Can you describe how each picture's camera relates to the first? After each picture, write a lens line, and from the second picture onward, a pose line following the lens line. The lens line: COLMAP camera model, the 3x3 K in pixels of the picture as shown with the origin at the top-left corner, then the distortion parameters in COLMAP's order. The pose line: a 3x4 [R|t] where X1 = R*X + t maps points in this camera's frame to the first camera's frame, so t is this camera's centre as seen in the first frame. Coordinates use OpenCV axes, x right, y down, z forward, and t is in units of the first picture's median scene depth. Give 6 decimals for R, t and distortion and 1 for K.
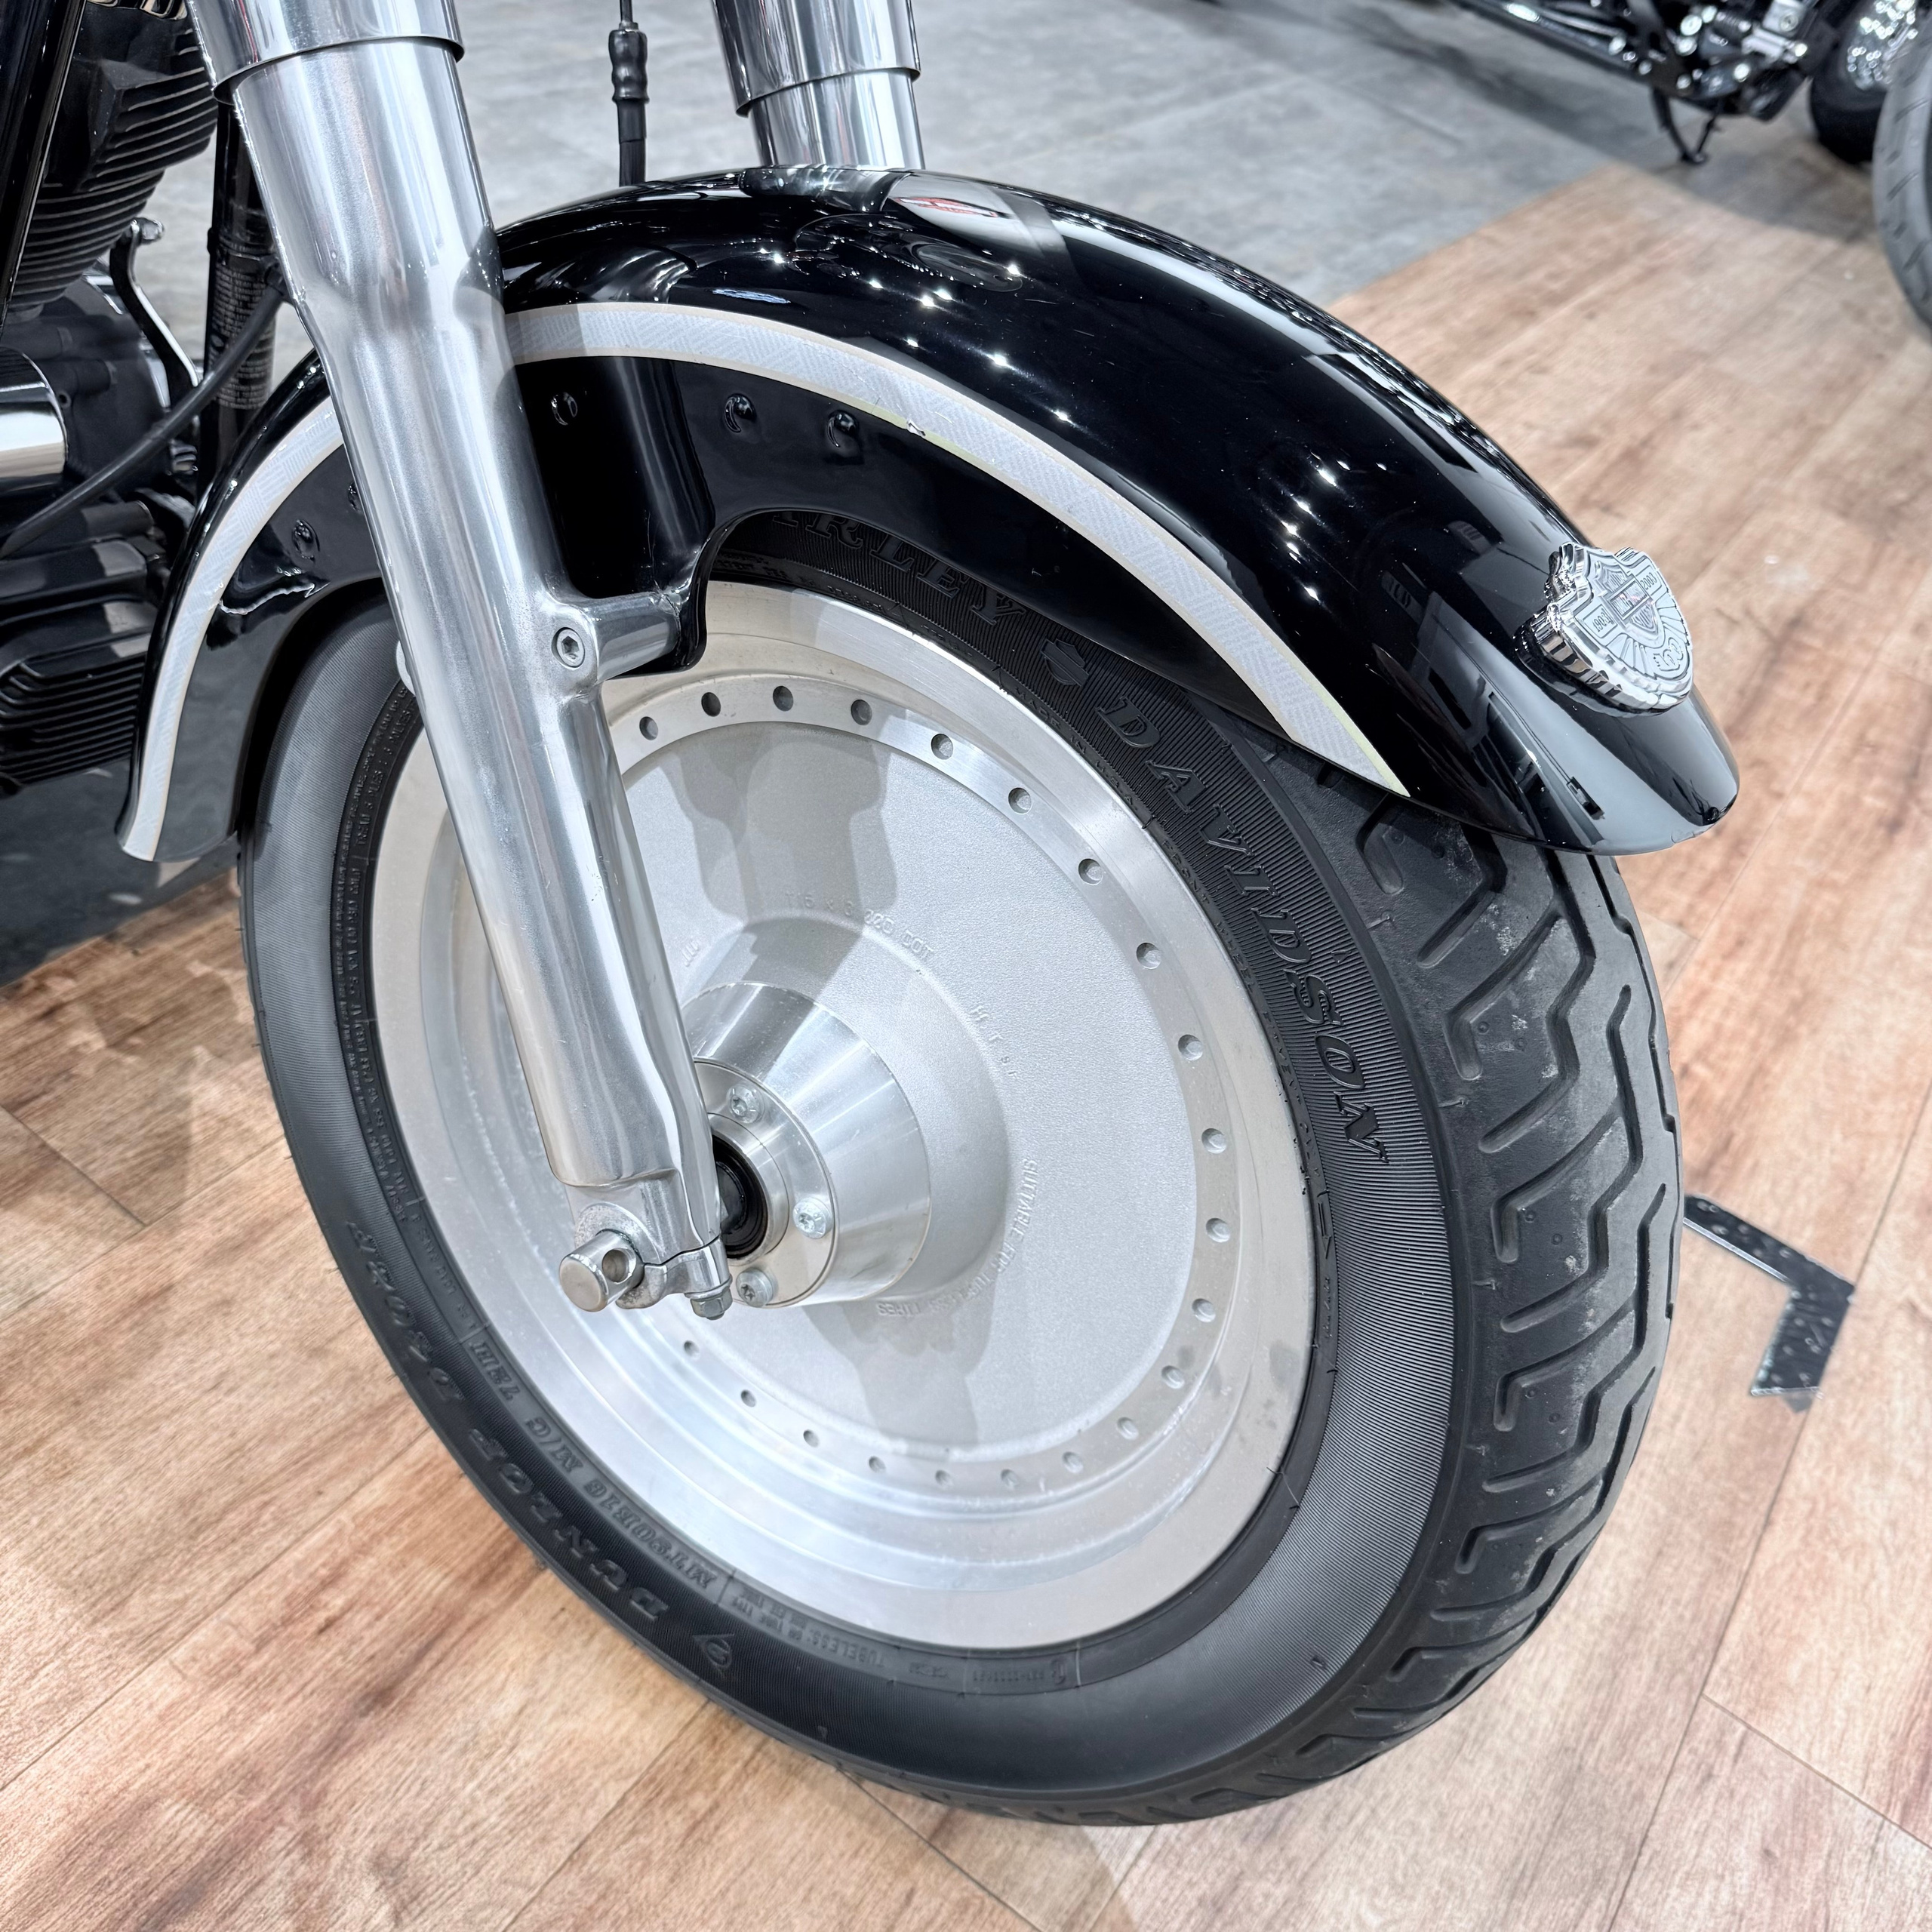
lens RADIAL K [[1805.7, 0, 960.9], [0, 1805.7, 972.9], [0, 0, 1]] dist [0.155852, -0.310976]
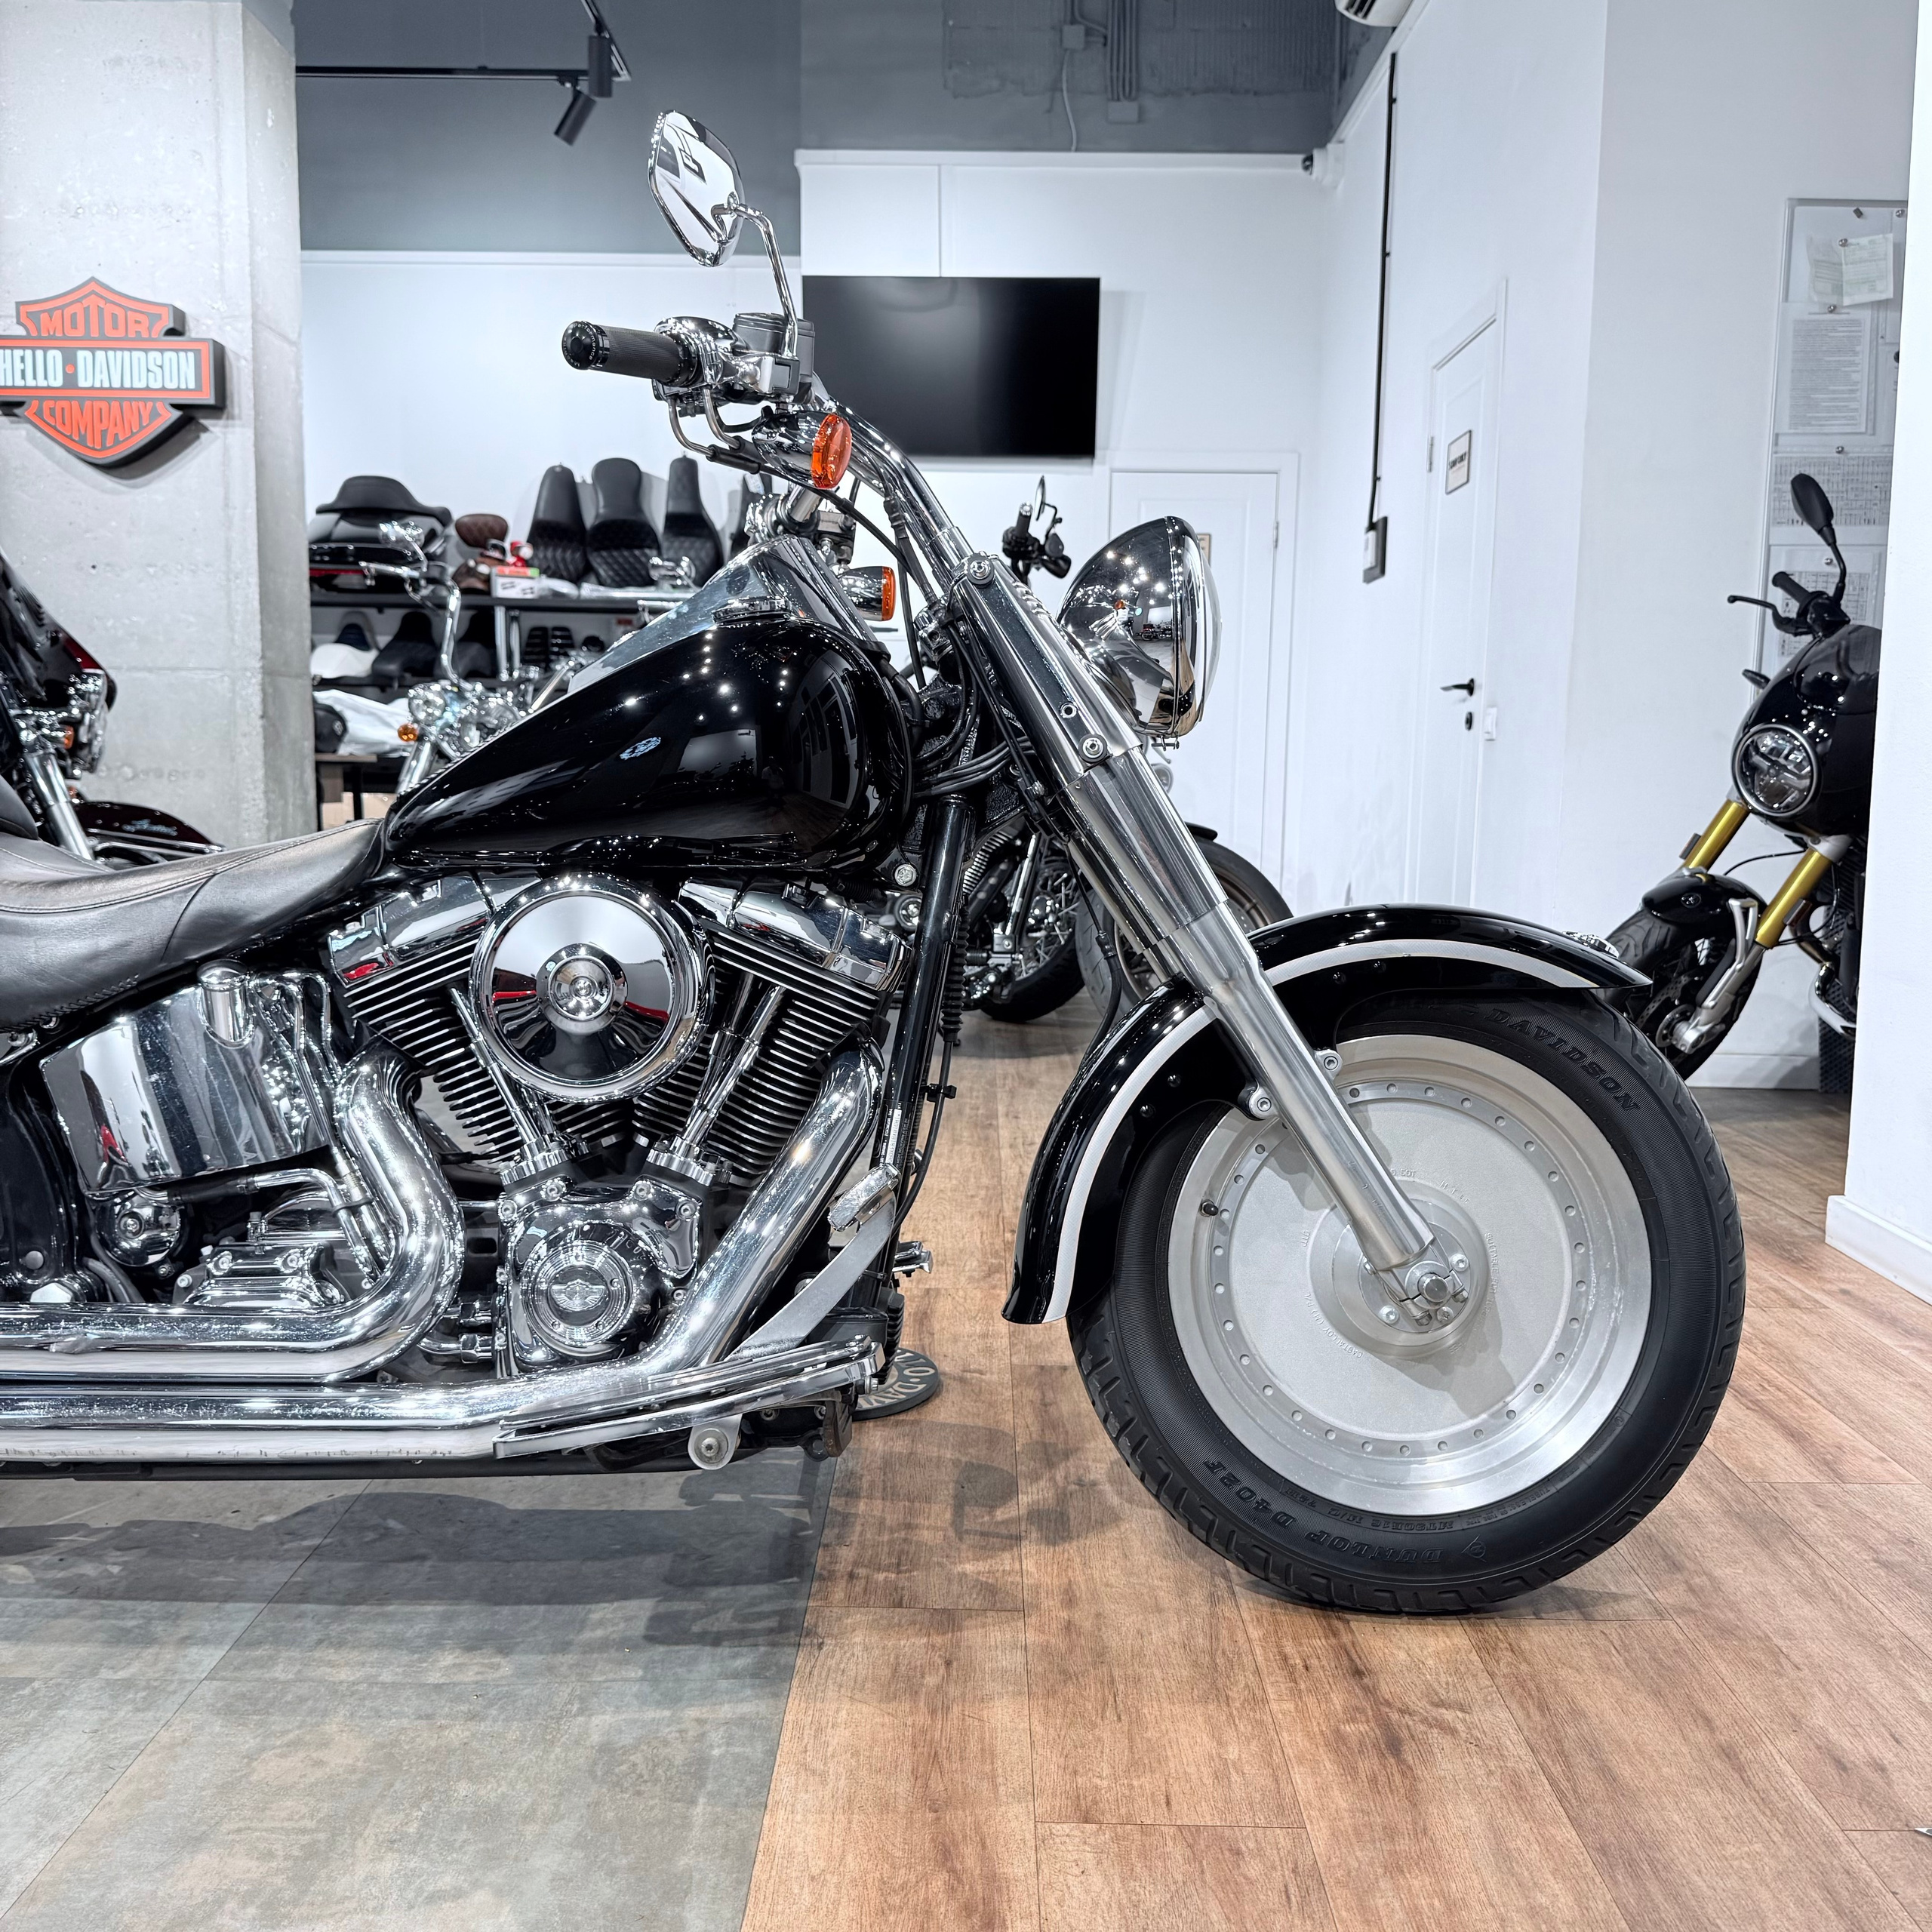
lens RADIAL K [[1806.8, 0, 973.2], [0, 1806.8, 973.5], [0, 0, 1]] dist [0.178427, -0.410144]
pose [[0.808889, -0.256822, 0.528905, -1.793133], [0.494612, 0.783594, -0.375950, 0.424101], [-0.317895, 0.565705, 0.760869, -0.900606]]
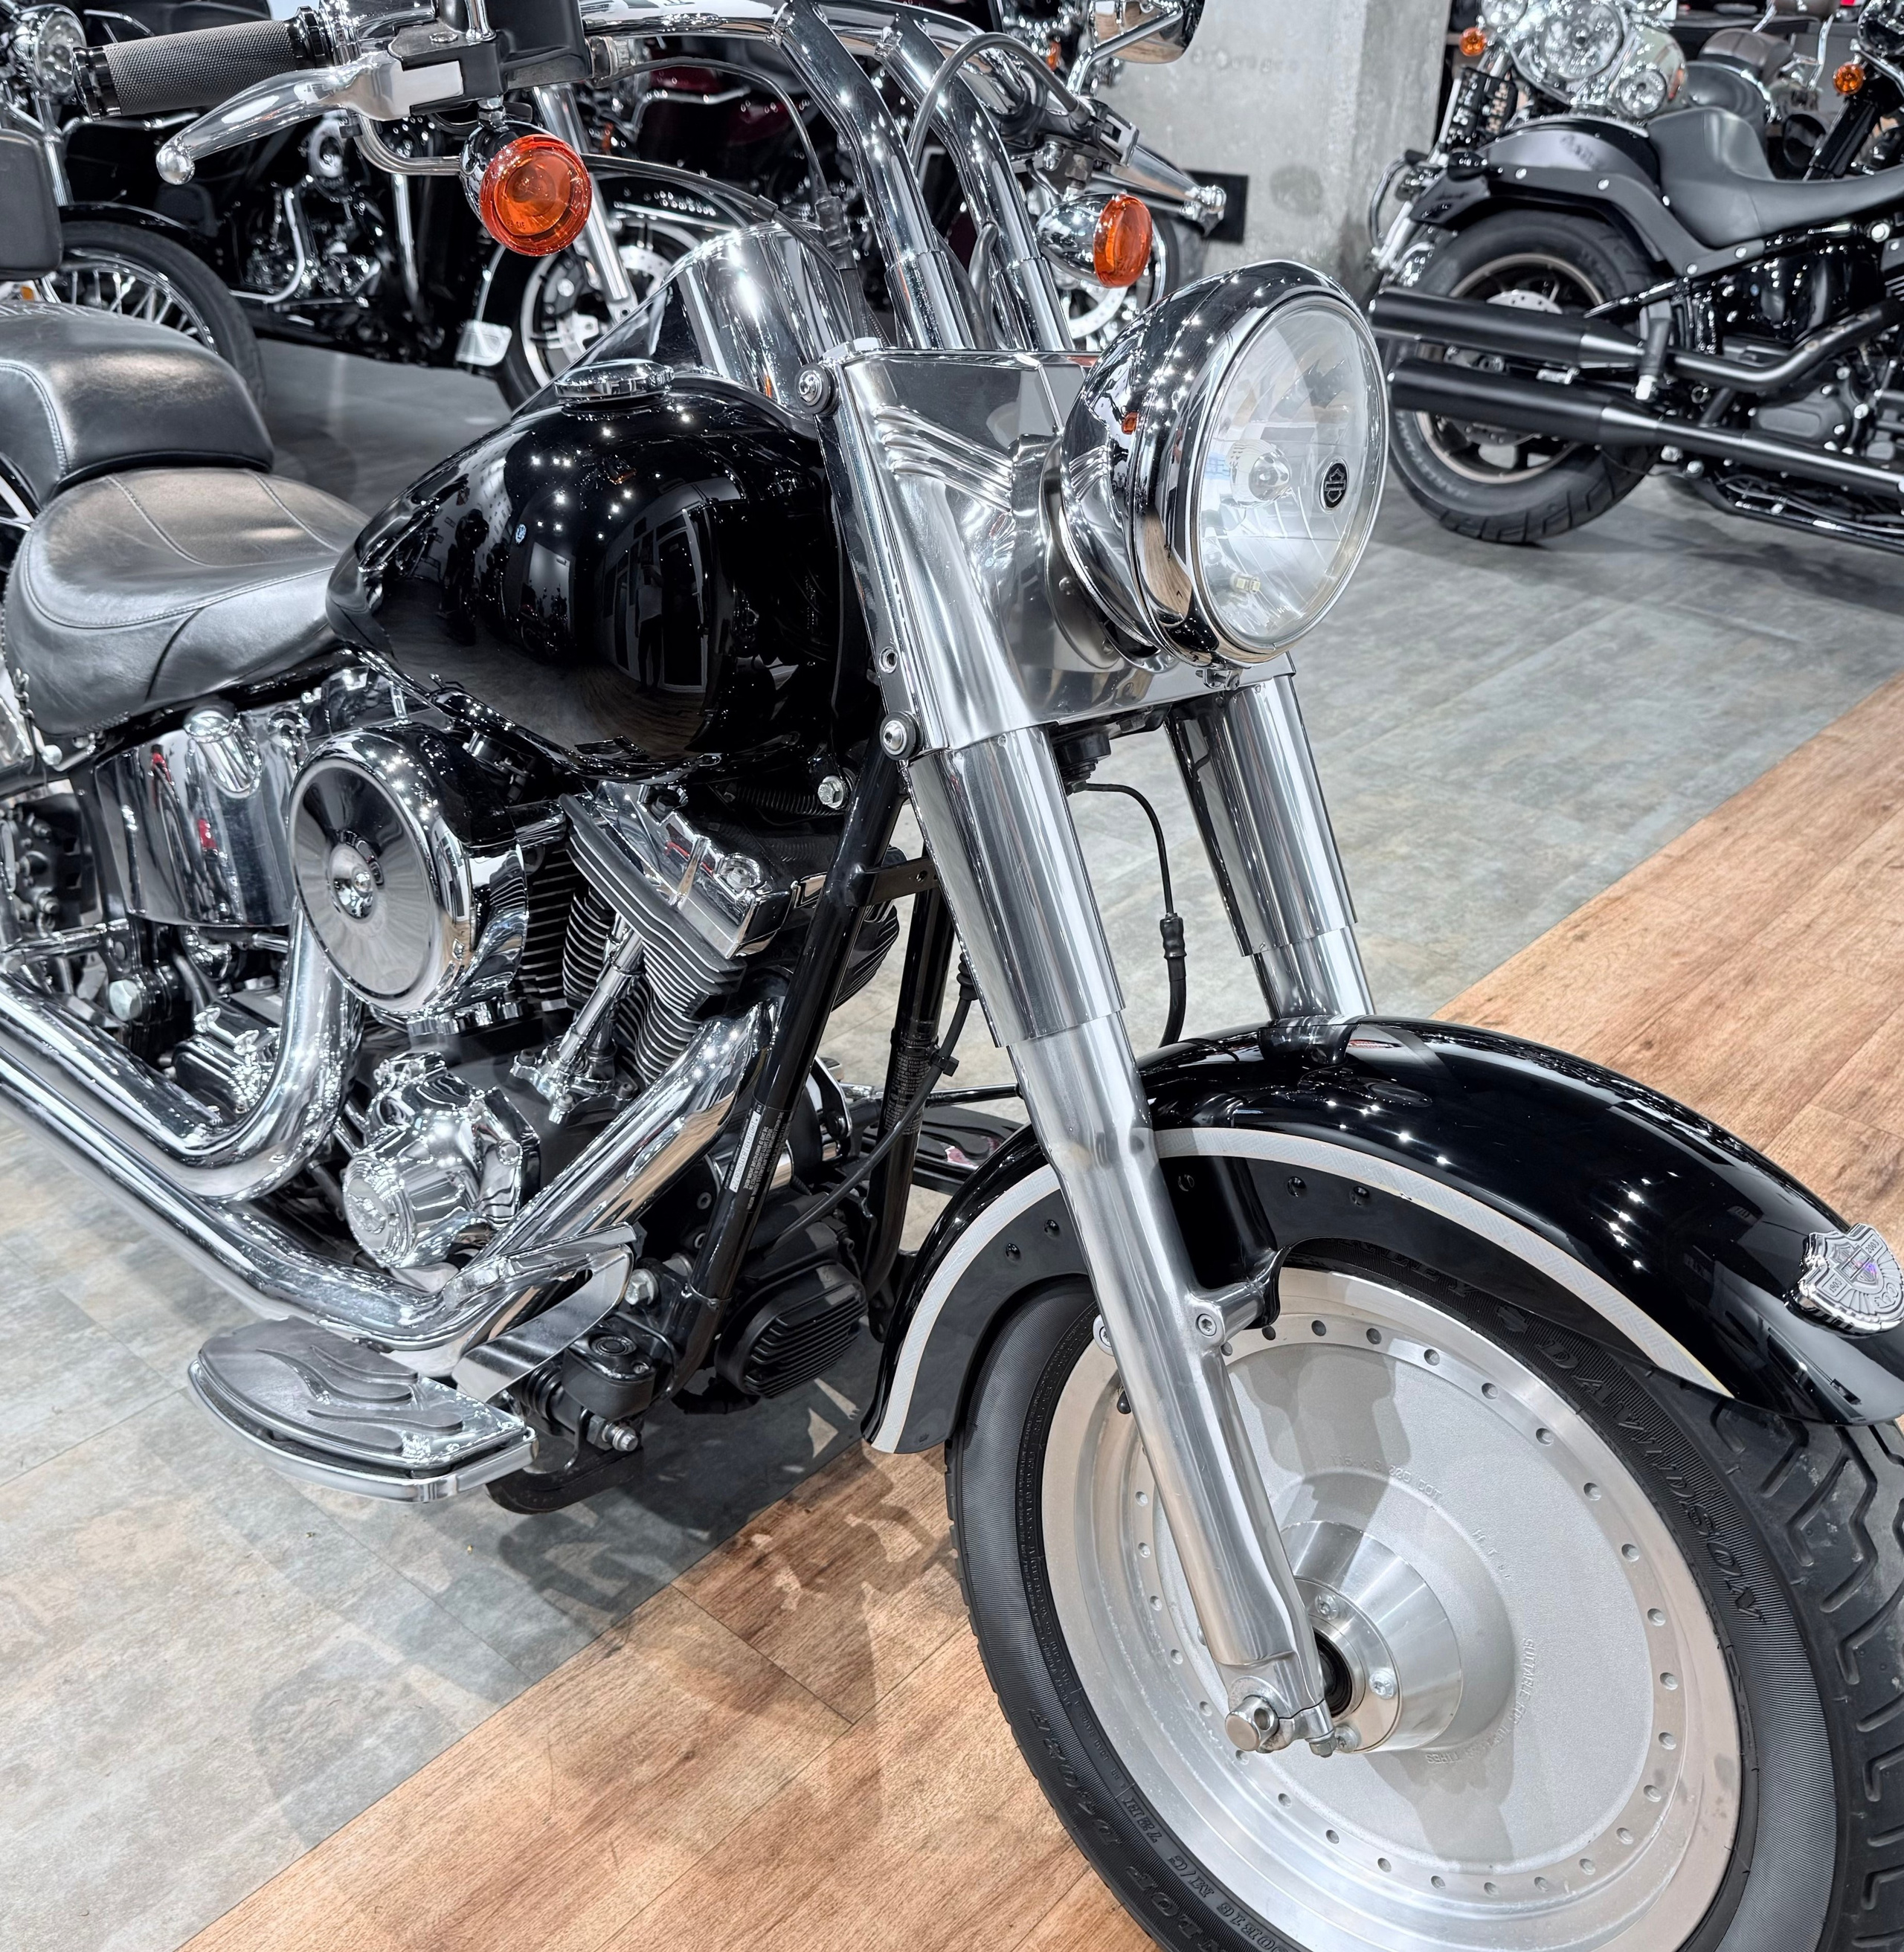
lens RADIAL K [[1982.0, 0, 927.1], [0, 1982.0, 986.0], [0, 0, 1]] dist [0.108606, -0.224247]
pose [[0.974369, -0.111170, -0.195566, -0.058162], [0.062351, 0.968759, -0.240039, -0.046614], [0.216141, 0.221693, 0.950860, -0.744244]]
